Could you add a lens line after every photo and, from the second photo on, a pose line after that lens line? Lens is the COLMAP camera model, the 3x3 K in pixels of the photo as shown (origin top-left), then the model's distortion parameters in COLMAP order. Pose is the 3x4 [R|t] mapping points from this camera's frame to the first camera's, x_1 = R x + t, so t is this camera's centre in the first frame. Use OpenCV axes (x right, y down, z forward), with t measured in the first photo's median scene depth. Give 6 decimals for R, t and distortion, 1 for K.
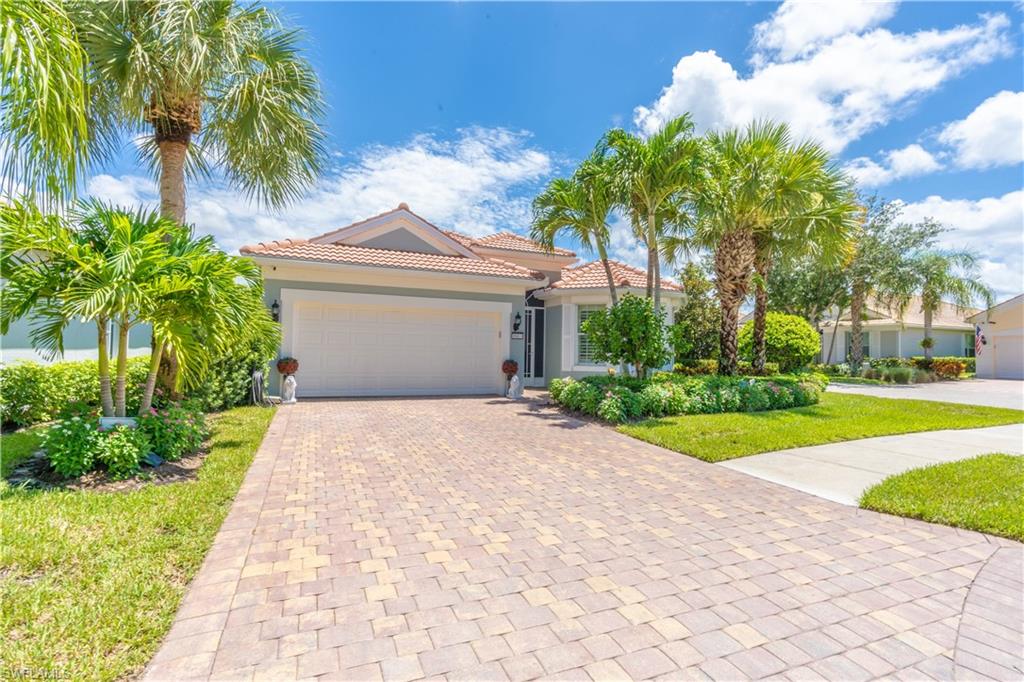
lens RADIAL K [[473.5, 0, 516.4], [0, 473.5, 341.7], [0, 0, 1]] dist [-0.014366, 0.005112]
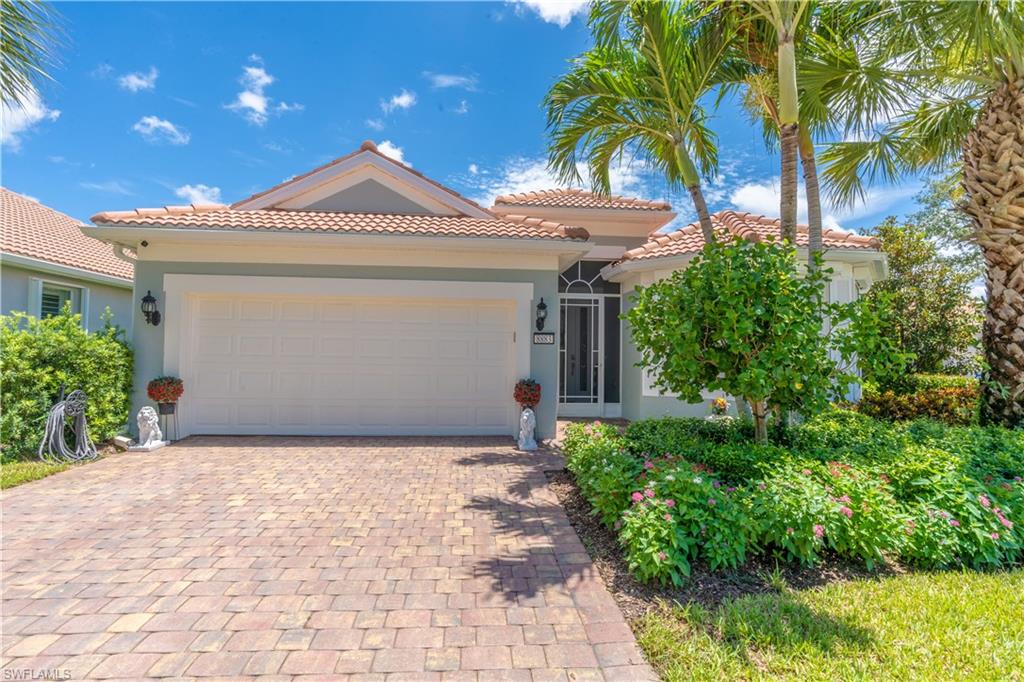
lens RADIAL K [[473.5, 0, 502.7], [0, 473.5, 343.0], [0, 0, 1]] dist [-0.014366, 0.005112]
pose [[0.944980, -0.014588, -0.326803, 0.147490], [0.011643, 0.999872, -0.010964, -0.001103], [0.326921, 0.006556, 0.945029, 0.429780]]
